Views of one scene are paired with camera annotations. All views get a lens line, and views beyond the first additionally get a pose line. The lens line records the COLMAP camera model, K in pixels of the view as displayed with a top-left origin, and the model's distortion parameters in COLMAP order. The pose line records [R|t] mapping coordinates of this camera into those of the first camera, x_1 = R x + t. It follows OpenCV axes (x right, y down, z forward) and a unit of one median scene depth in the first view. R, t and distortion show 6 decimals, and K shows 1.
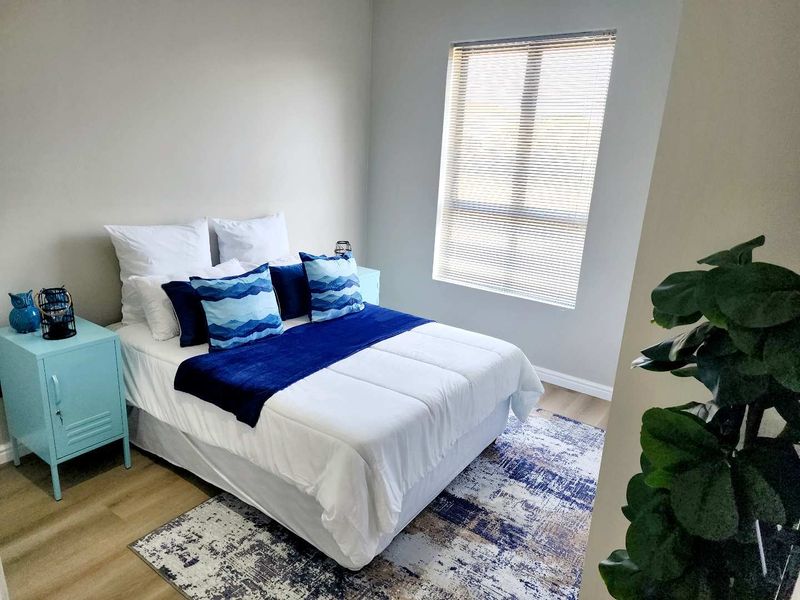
lens RADIAL K [[536.3, 0, 400.2], [0, 536.3, 296.3], [0, 0, 1]] dist [0.056823, -0.027698]
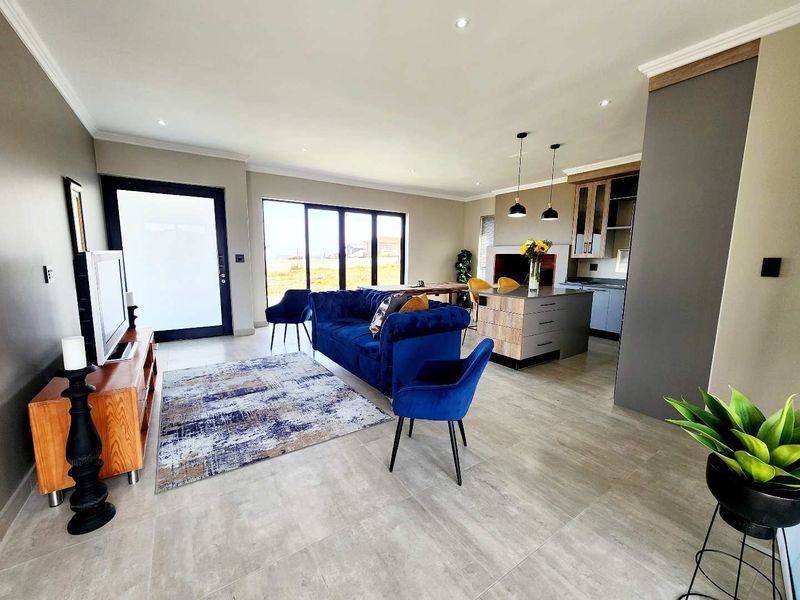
lens RADIAL K [[330.3, 0, 399.1], [0, 330.3, 299.6], [0, 0, 1]] dist [0.002176, 0.001557]
pose [[-0.352948, 0.076347, -0.932523, 1.030594], [-0.270690, 0.945712, 0.179879, -0.331219], [0.895631, 0.315912, -0.313121, 1.794103]]
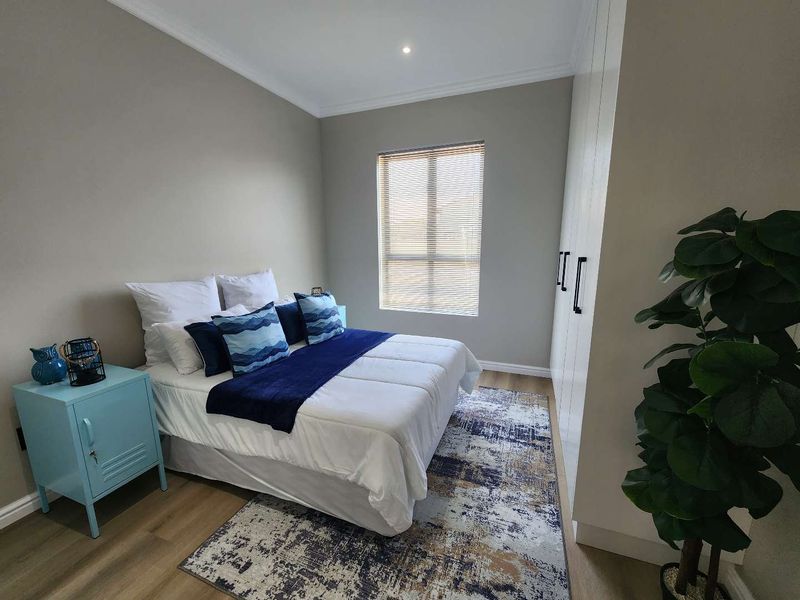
lens RADIAL K [[330.3, 0, 405.4], [0, 330.3, 302.1], [0, 0, 1]] dist [0.002176, 0.001557]
pose [[0.965913, -0.100211, 0.238685, -0.146695], [0.119506, 0.990519, -0.067752, 0.034112], [-0.229633, 0.093967, 0.968731, 0.188141]]
